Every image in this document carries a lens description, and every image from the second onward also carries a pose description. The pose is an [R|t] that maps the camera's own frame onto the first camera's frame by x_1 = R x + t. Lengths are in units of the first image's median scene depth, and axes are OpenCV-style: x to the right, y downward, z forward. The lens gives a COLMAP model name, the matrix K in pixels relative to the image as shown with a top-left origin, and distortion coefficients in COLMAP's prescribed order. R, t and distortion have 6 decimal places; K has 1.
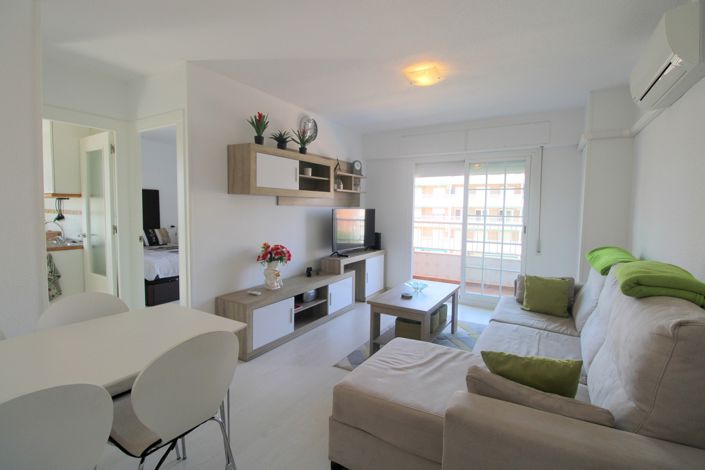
lens RADIAL K [[328.2, 0, 355.4], [0, 328.2, 228.5], [0, 0, 1]] dist [0.000791, -0.013612]
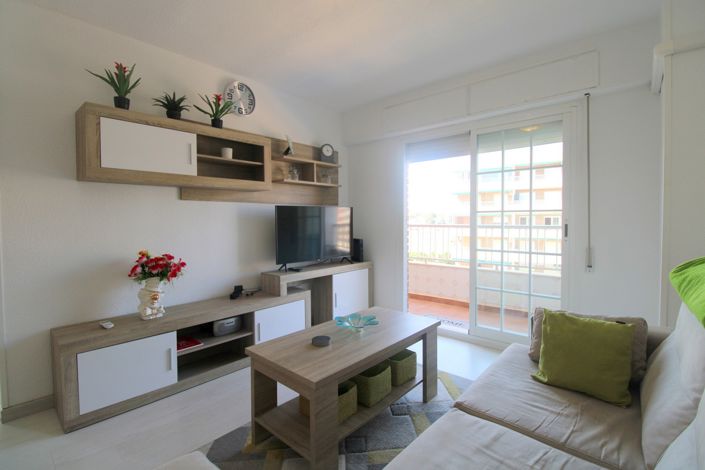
lens RADIAL K [[328.2, 0, 355.4], [0, 328.2, 228.5], [0, 0, 1]] dist [0.000791, -0.013612]
pose [[0.983199, -0.013983, -0.181999, 0.259579], [0.007618, 0.999336, -0.035626, 0.020704], [0.182376, 0.033641, 0.982653, 0.341842]]
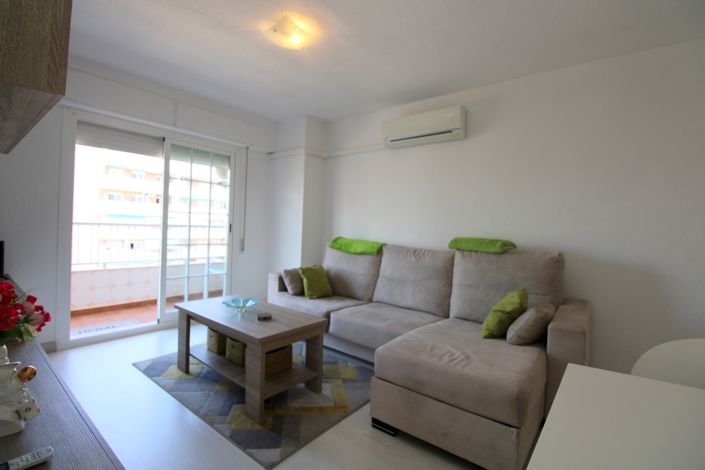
lens RADIAL K [[328.2, 0, 355.4], [0, 328.2, 228.5], [0, 0, 1]] dist [0.000791, -0.013612]
pose [[0.135536, -0.012001, 0.990700, -0.423581], [0.033741, 0.999403, 0.007490, 0.010138], [-0.990198, 0.032412, 0.135860, 0.556923]]
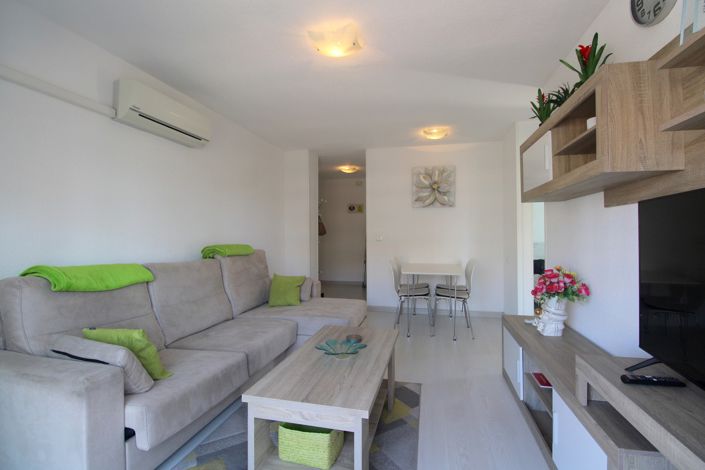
lens RADIAL K [[328.2, 0, 355.4], [0, 328.2, 228.5], [0, 0, 1]] dist [0.000791, -0.013612]
pose [[-0.953343, -0.015221, -0.301506, 0.289162], [-0.029424, 0.998658, 0.042624, -0.043308], [0.300453, 0.049506, -0.952511, 1.312394]]
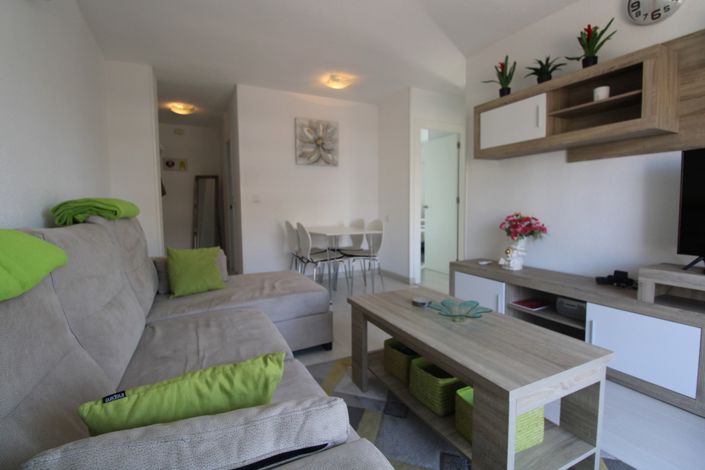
lens RADIAL K [[335.5, 0, 354.7], [0, 335.5, 228.3], [0, 0, 1]] dist [0.000591, -0.014296]
pose [[-0.538432, 0.051879, -0.841070, 0.563060], [-0.052159, 0.994137, 0.094711, 0.022981], [0.841053, 0.094865, -0.532570, 0.958008]]
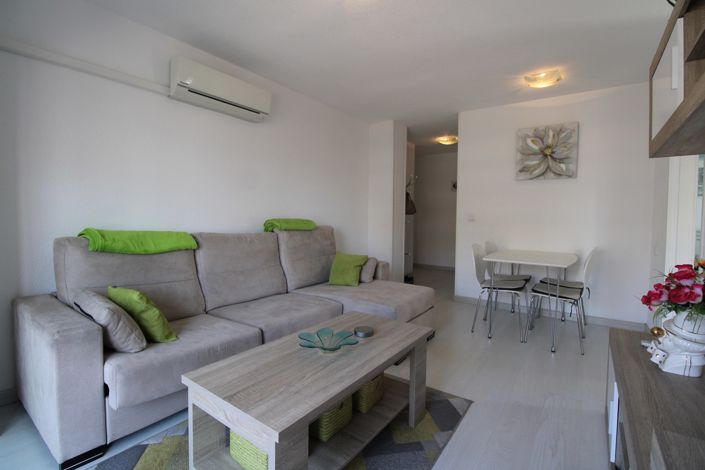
lens RADIAL K [[328.2, 0, 355.4], [0, 328.2, 228.5], [0, 0, 1]] dist [0.000791, -0.013612]
pose [[-0.996150, -0.030215, 0.082297, 0.101229], [-0.021684, 0.994481, 0.102653, -0.021075], [-0.084944, 0.100473, -0.991307, 1.228855]]
